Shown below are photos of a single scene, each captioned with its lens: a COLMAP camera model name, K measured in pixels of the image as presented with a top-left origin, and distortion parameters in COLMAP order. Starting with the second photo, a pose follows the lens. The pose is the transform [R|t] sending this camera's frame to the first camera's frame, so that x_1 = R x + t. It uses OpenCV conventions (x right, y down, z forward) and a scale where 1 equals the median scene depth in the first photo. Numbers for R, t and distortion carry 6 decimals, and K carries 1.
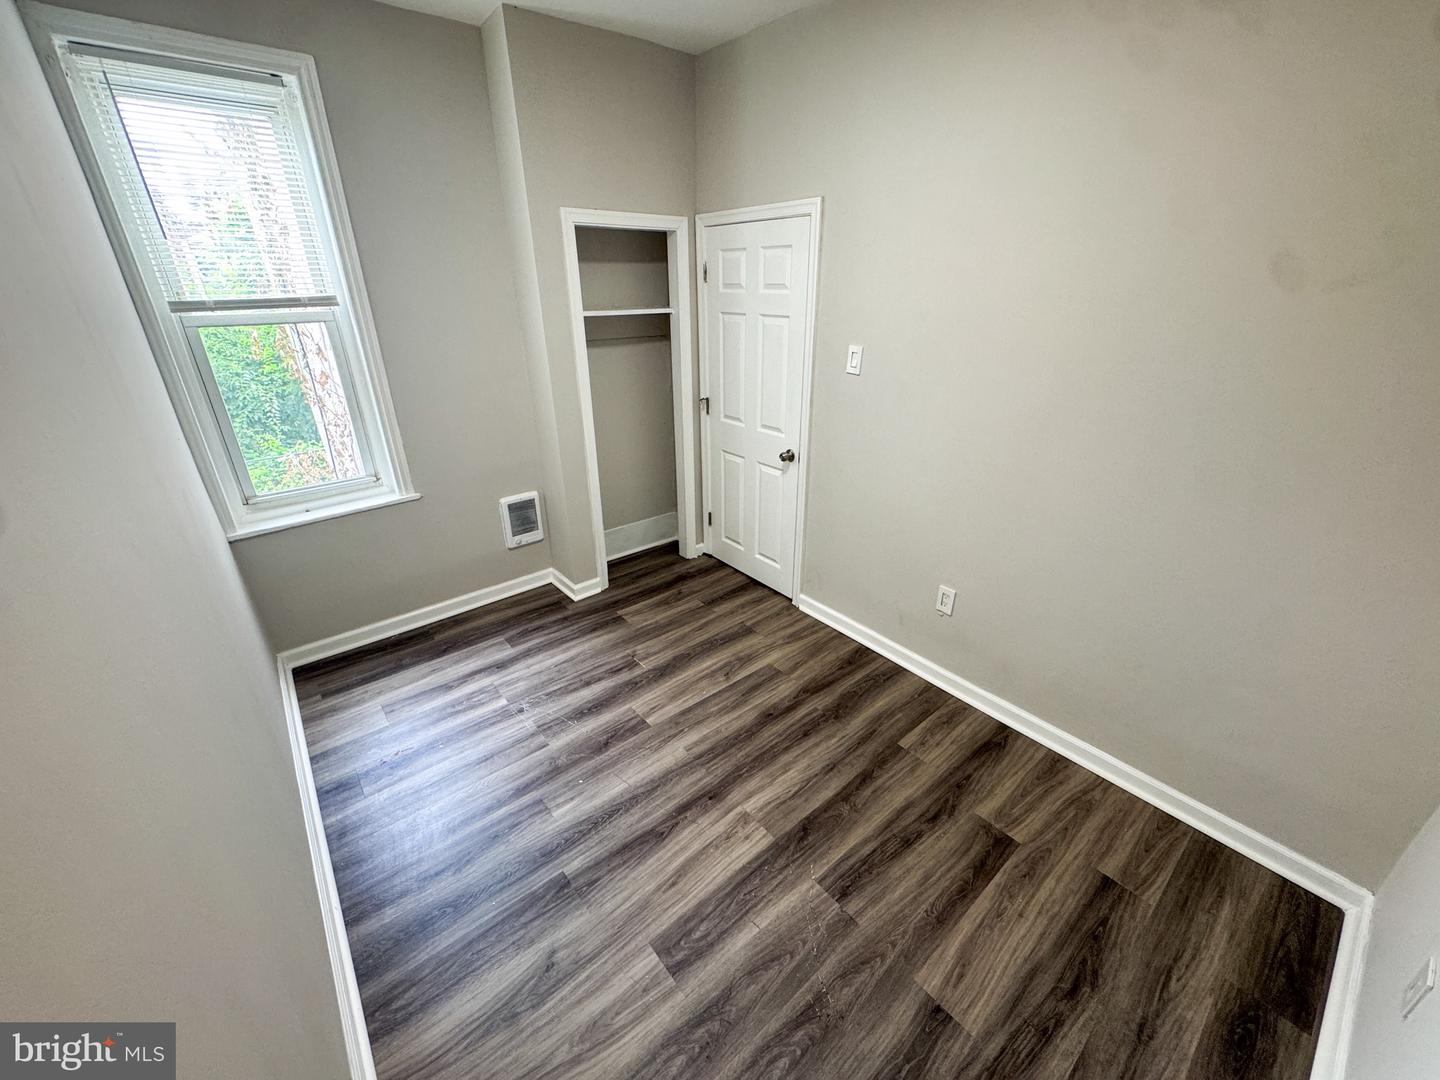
lens RADIAL K [[573.5, 0, 714.3], [0, 573.5, 530.7], [0, 0, 1]] dist [-0.003165, 0.001311]
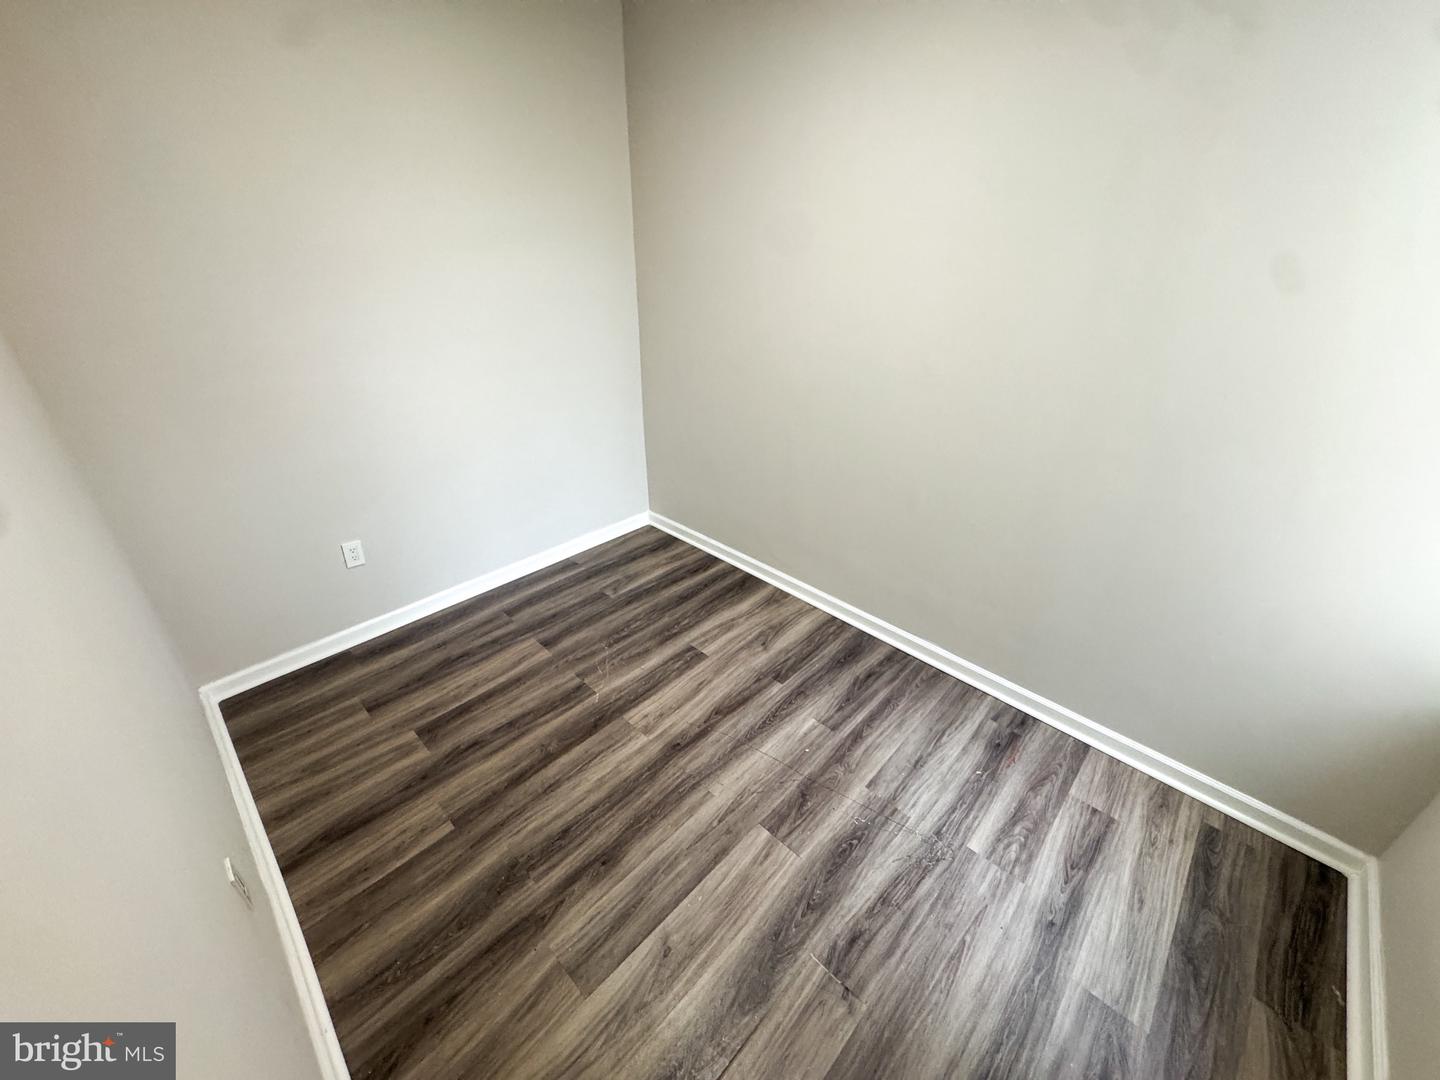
lens RADIAL K [[573.5, 0, 719.4], [0, 573.5, 537.3], [0, 0, 1]] dist [-0.003165, 0.001311]
pose [[-0.992913, 0.054333, -0.105697, 0.009382], [-0.051187, 0.607136, 0.792948, -0.610576], [0.107255, 0.792739, -0.600052, 1.336674]]
